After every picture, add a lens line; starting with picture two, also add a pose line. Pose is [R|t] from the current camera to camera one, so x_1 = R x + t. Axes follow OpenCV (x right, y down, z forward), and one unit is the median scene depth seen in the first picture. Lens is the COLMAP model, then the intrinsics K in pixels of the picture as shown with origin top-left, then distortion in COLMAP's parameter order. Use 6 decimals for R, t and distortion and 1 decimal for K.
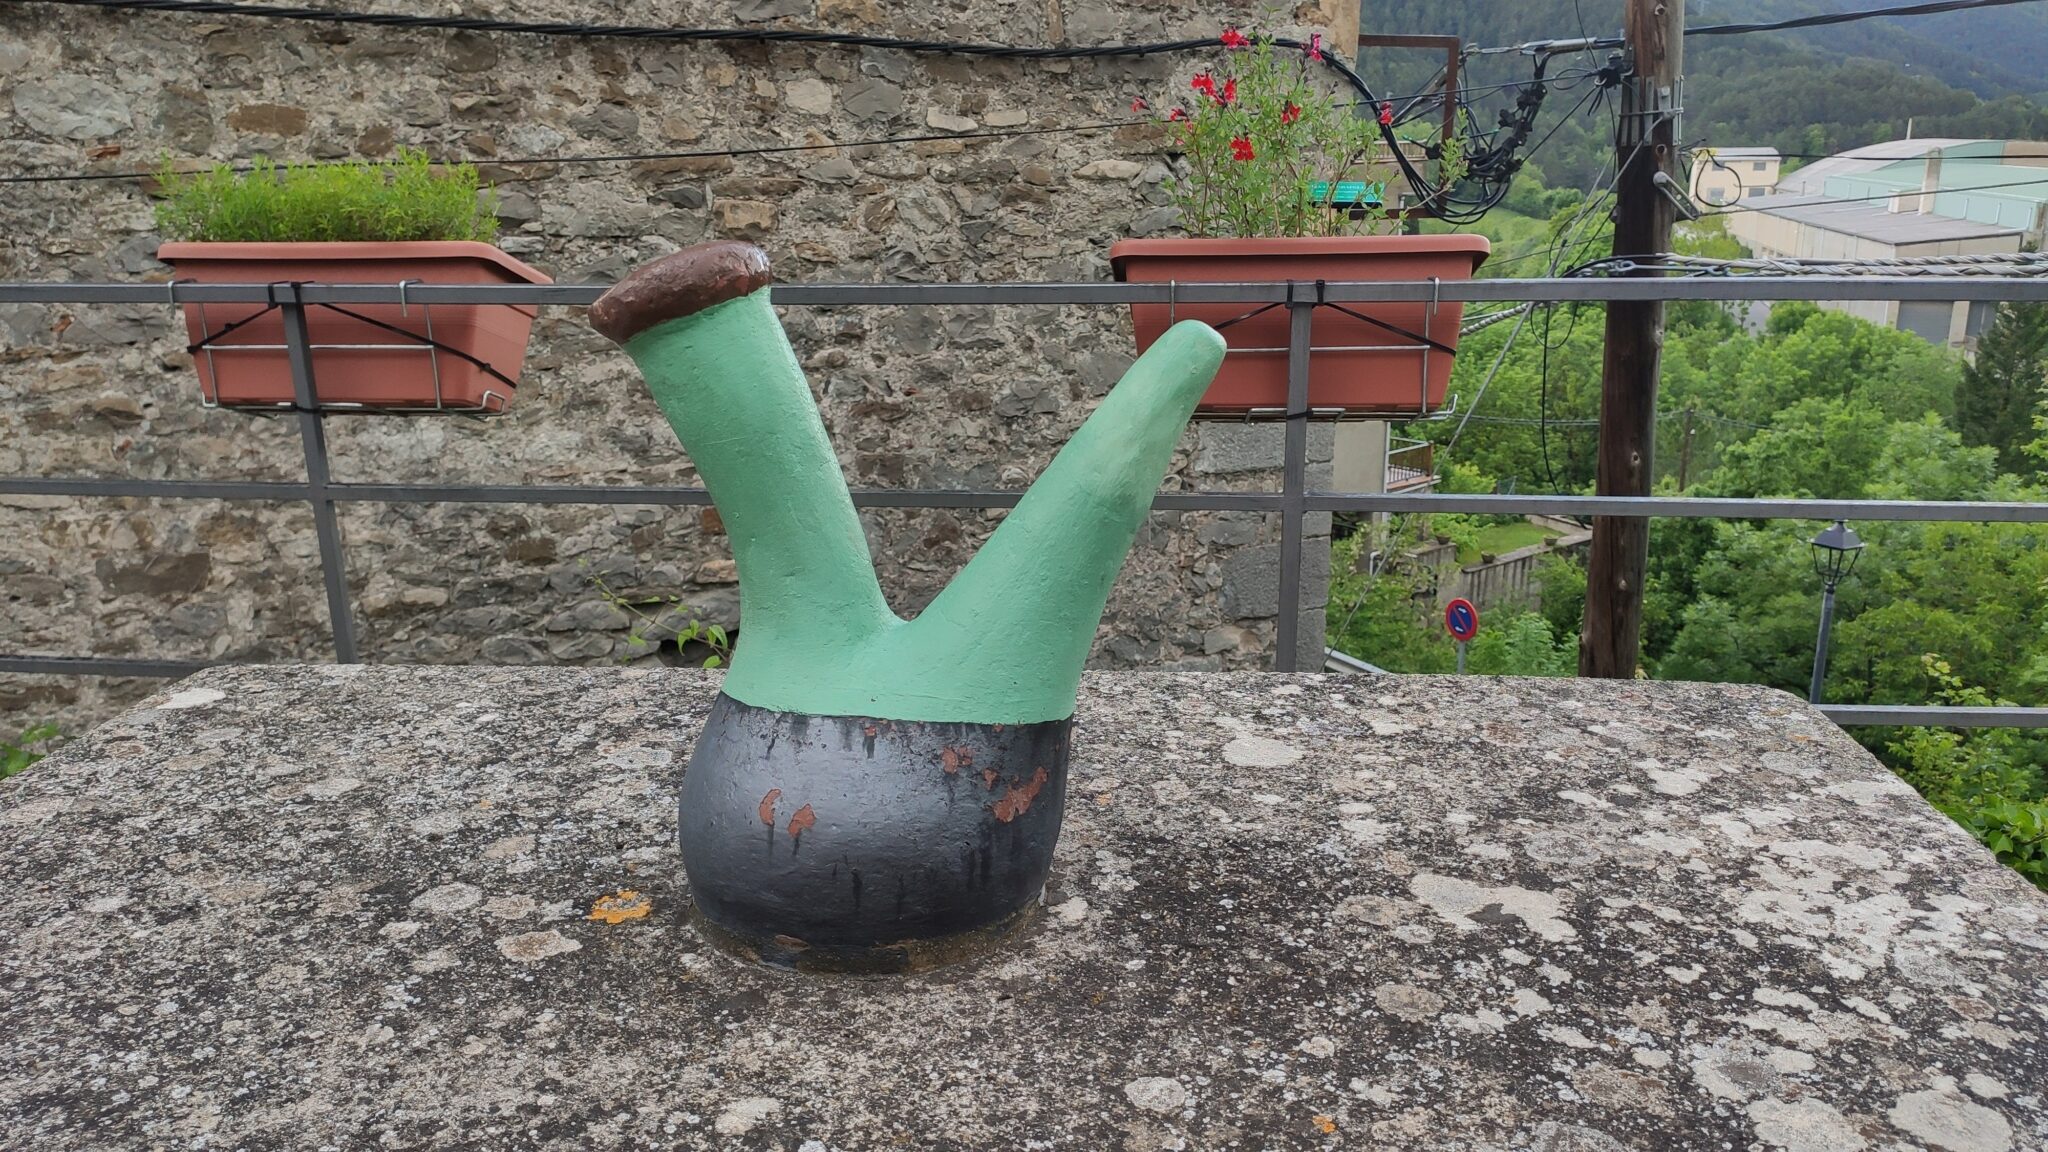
lens RADIAL K [[1547.2, 0, 1034.6], [0, 1547.2, 564.3], [0, 0, 1]] dist [0.059071, -0.076545]
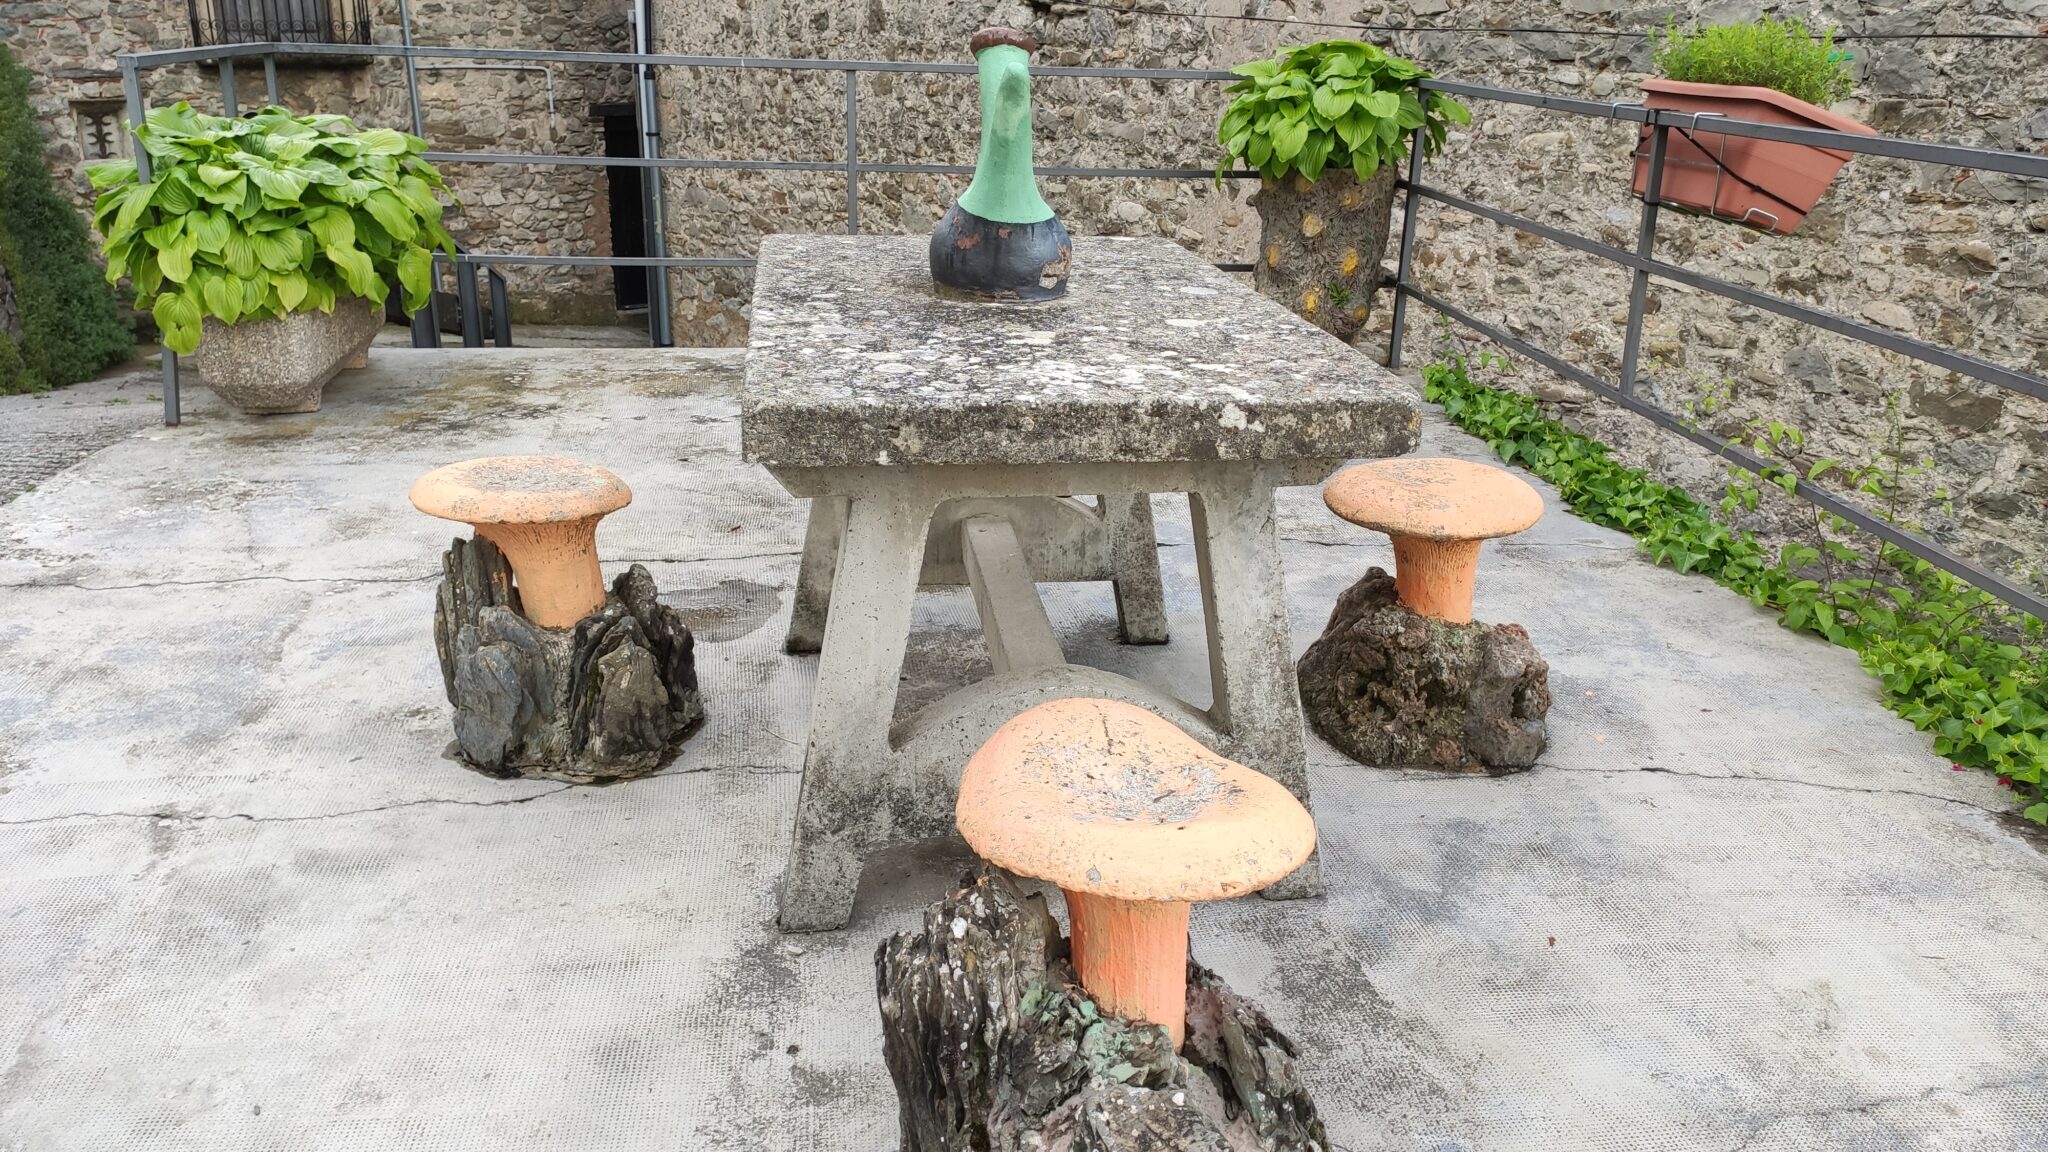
lens RADIAL K [[1547.2, 0, 1027.4], [0, 1547.2, 588.4], [0, 0, 1]] dist [0.059071, -0.076545]
pose [[0.193074, 0.351403, -0.916100, 0.409772], [-0.278364, 0.914923, 0.292284, -0.017995], [0.940870, 0.198576, 0.274466, 0.076728]]
